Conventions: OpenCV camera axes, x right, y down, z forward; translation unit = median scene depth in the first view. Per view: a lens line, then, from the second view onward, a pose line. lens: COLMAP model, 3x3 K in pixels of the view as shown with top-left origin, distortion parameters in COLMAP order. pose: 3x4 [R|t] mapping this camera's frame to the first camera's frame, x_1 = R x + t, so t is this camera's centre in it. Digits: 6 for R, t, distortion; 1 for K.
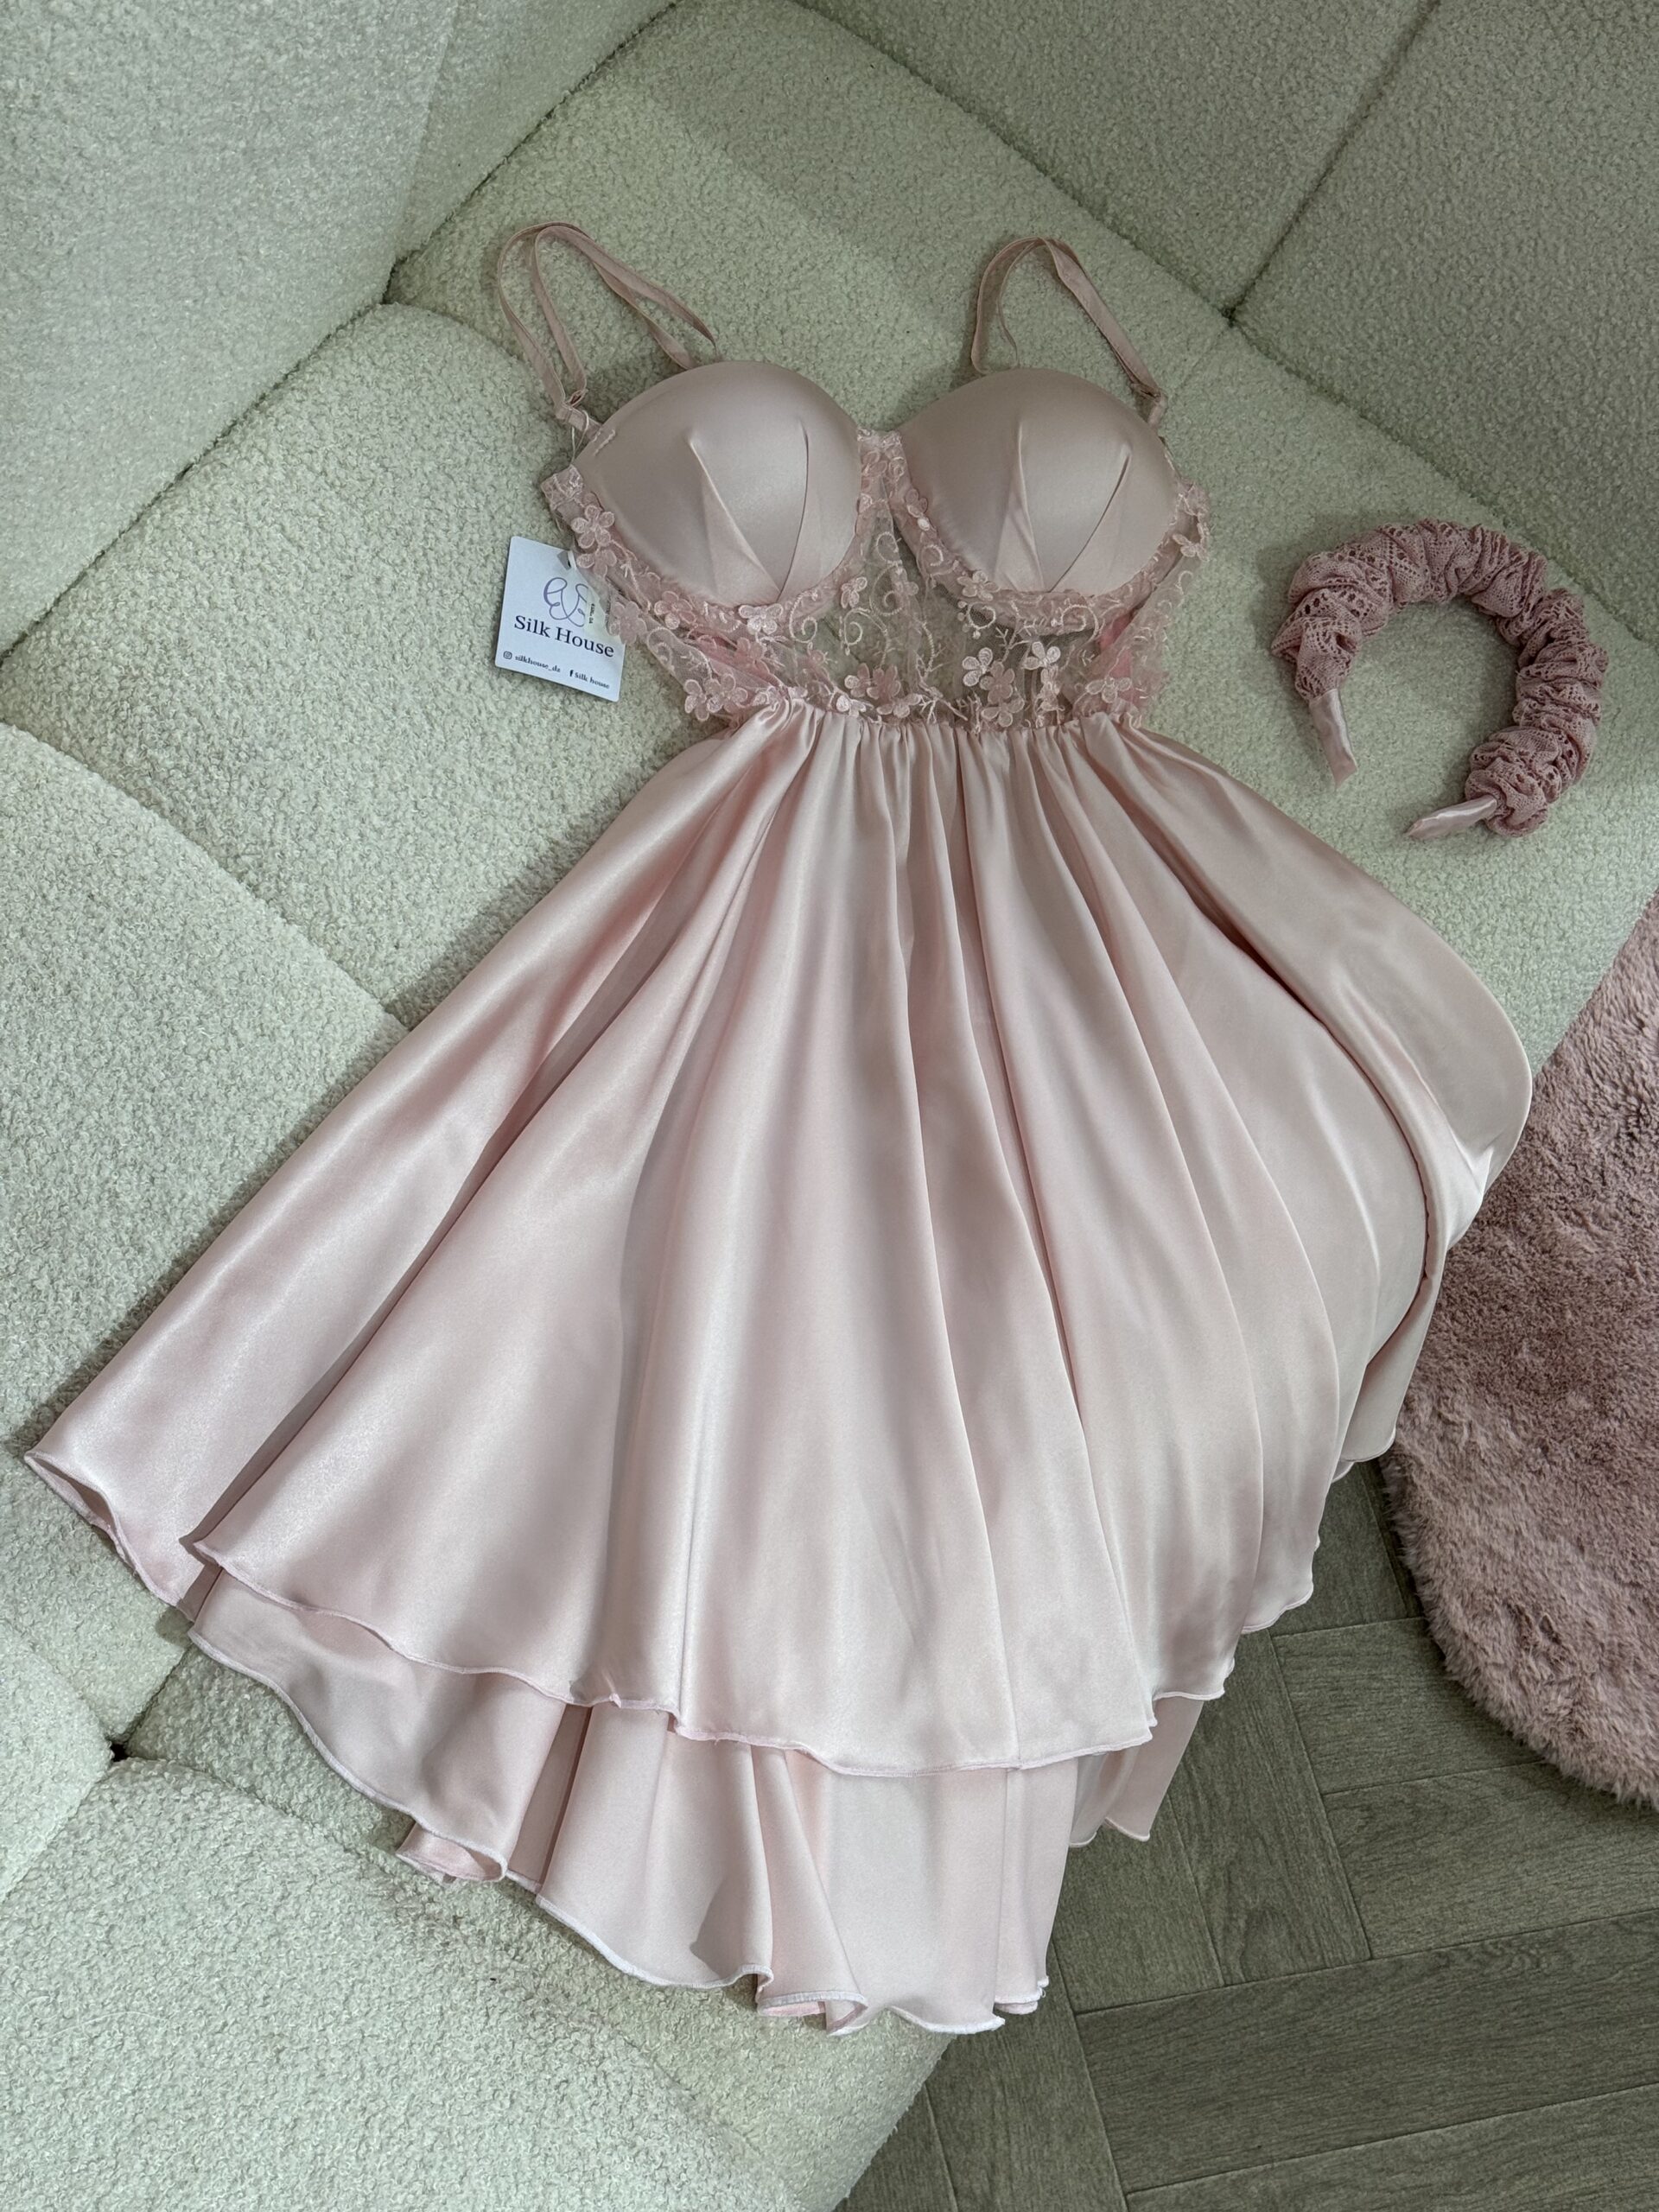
lens RADIAL K [[3096.0, 0, 807.9], [0, 3096.0, 1083.1], [0, 0, 1]] dist [0.095939, 0.000000]
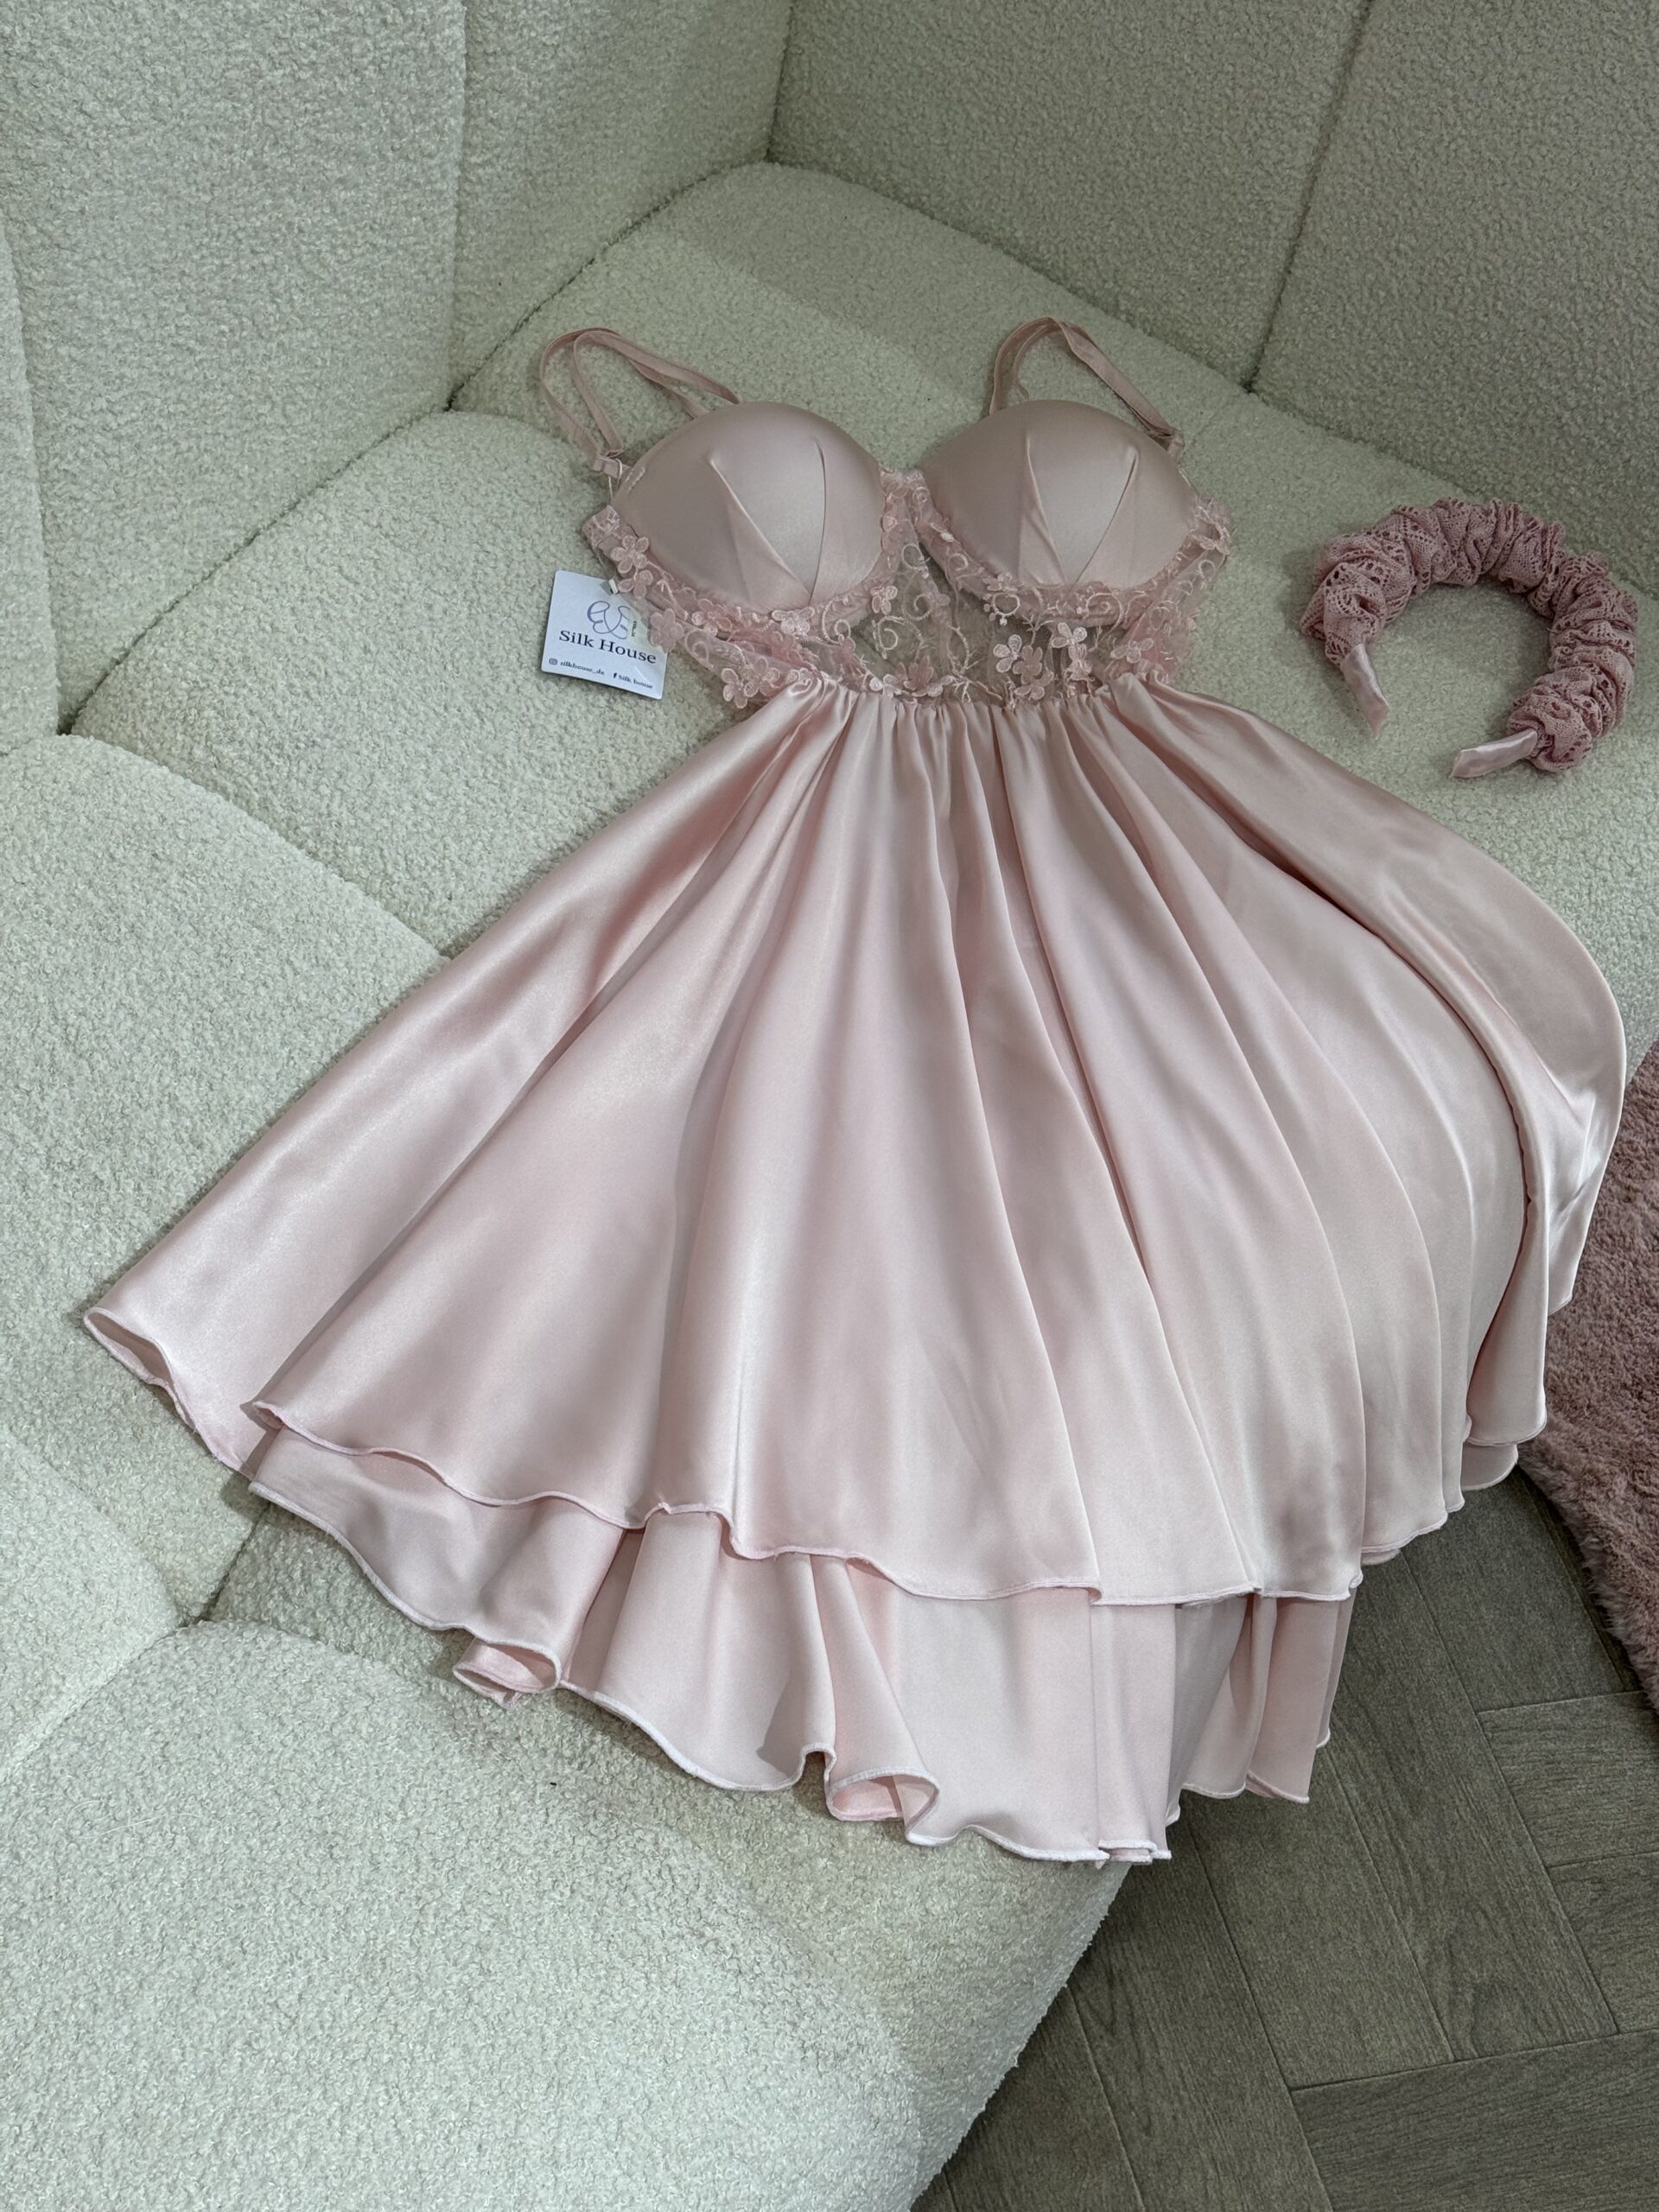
lens RADIAL K [[3096.0, 0, 830.0], [0, 3096.0, 1105.5], [0, 0, 1]] dist [0.095939, 0.000000]
pose [[0.989440, -0.103426, -0.101545, 0.092902], [0.076486, 0.967673, -0.240331, 0.282545], [0.123119, 0.230027, 0.965365, 0.018545]]
